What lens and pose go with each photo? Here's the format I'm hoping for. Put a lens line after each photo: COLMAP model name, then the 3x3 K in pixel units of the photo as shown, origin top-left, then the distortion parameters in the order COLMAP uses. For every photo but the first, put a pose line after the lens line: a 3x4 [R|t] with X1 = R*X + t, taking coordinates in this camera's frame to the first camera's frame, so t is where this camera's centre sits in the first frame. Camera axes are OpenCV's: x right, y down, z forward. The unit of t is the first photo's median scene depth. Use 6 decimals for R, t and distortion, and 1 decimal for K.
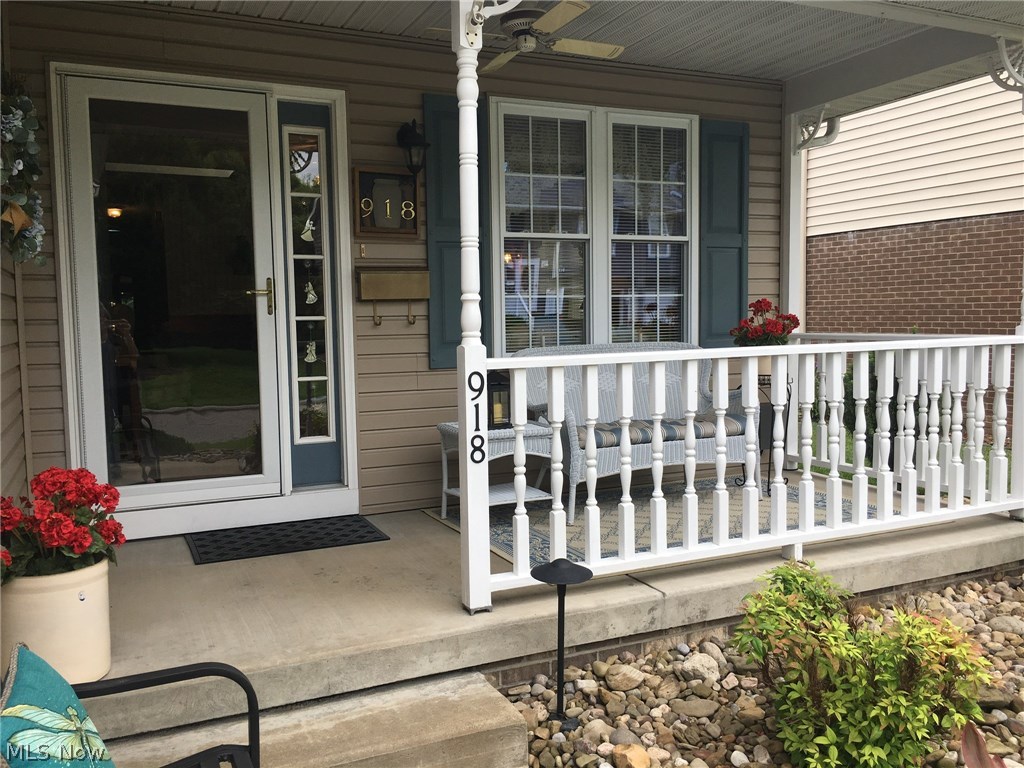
lens RADIAL K [[880.6, 0, 512.0], [0, 880.6, 384.0], [0, 0, 1]] dist [0.057976, -0.023905]
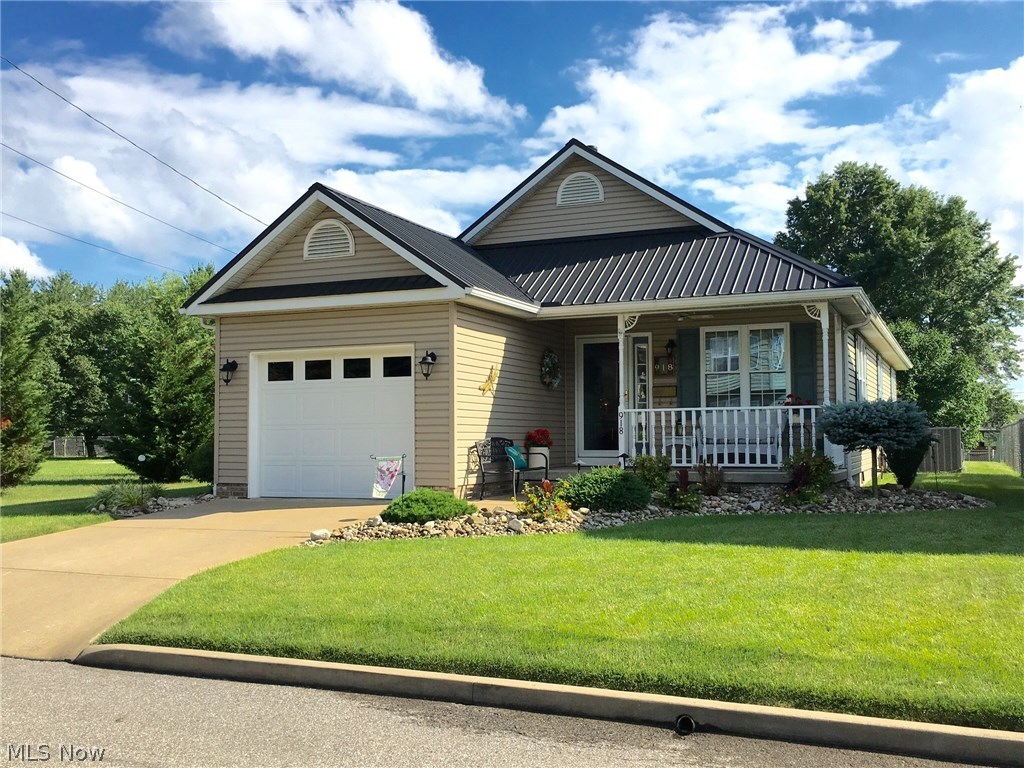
lens RADIAL K [[1018.2, 0, 512.0], [0, 1018.2, 384.0], [0, 0, 1]] dist [0.000040, -0.000070]
pose [[0.660755, -0.031421, -0.749944, 2.189632], [-0.065961, 0.992827, -0.099713, 0.253249], [0.747698, 0.115353, 0.653943, -1.741871]]
